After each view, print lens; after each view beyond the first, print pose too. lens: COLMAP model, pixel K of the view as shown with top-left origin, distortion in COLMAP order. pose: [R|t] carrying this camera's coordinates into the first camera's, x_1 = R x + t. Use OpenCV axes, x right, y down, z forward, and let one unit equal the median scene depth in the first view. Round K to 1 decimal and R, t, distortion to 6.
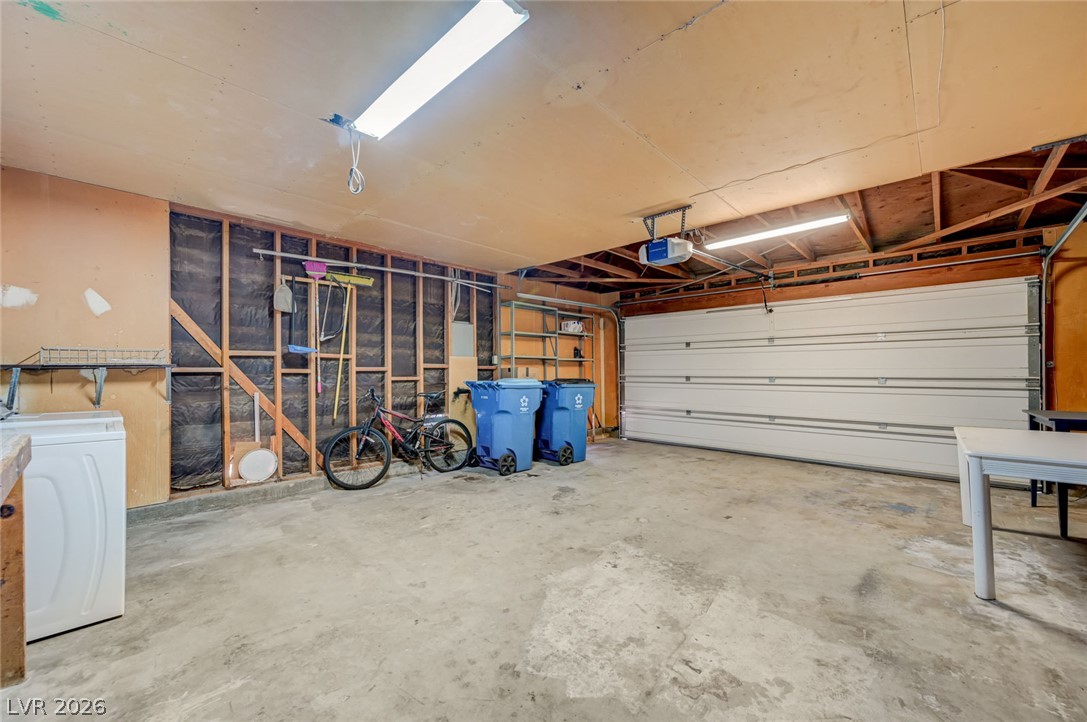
lens RADIAL K [[431.8, 0, 544.0], [0, 431.8, 365.7], [0, 0, 1]] dist [-0.003389, 0.000459]
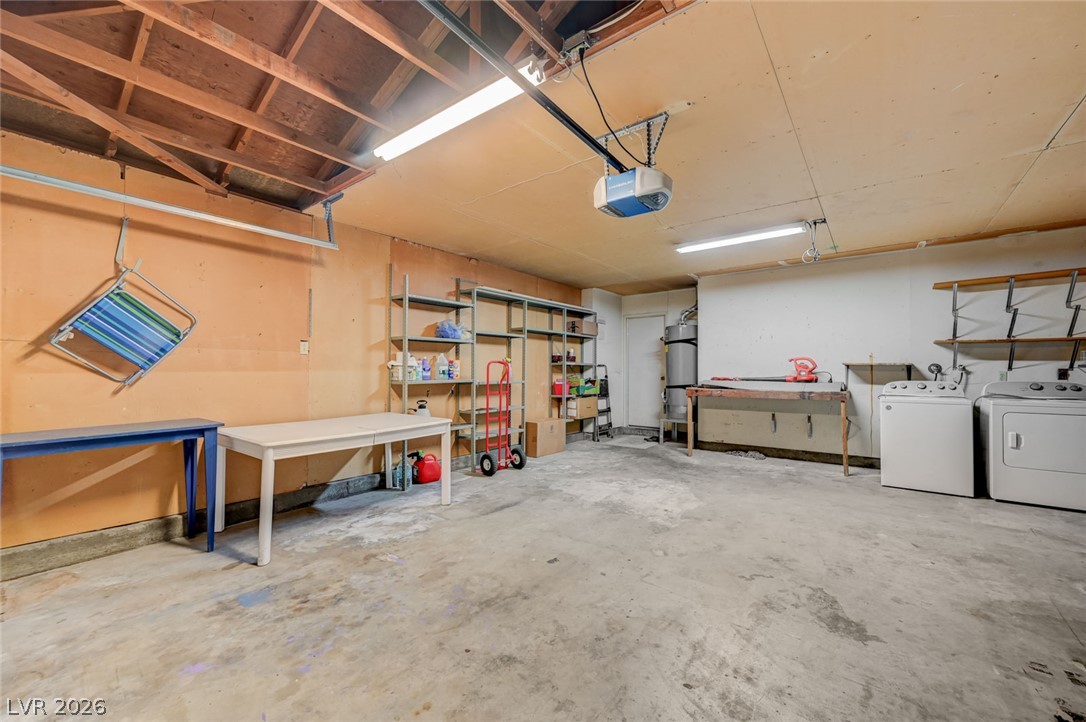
lens RADIAL K [[431.4, 0, 542.0], [0, 431.4, 363.9], [0, 0, 1]] dist [-0.003389, 0.000459]
pose [[-0.996393, 0.002919, -0.084812, 0.589291], [0.005214, 0.999626, -0.026850, 0.022802], [0.084702, -0.027195, -0.996035, 2.050111]]
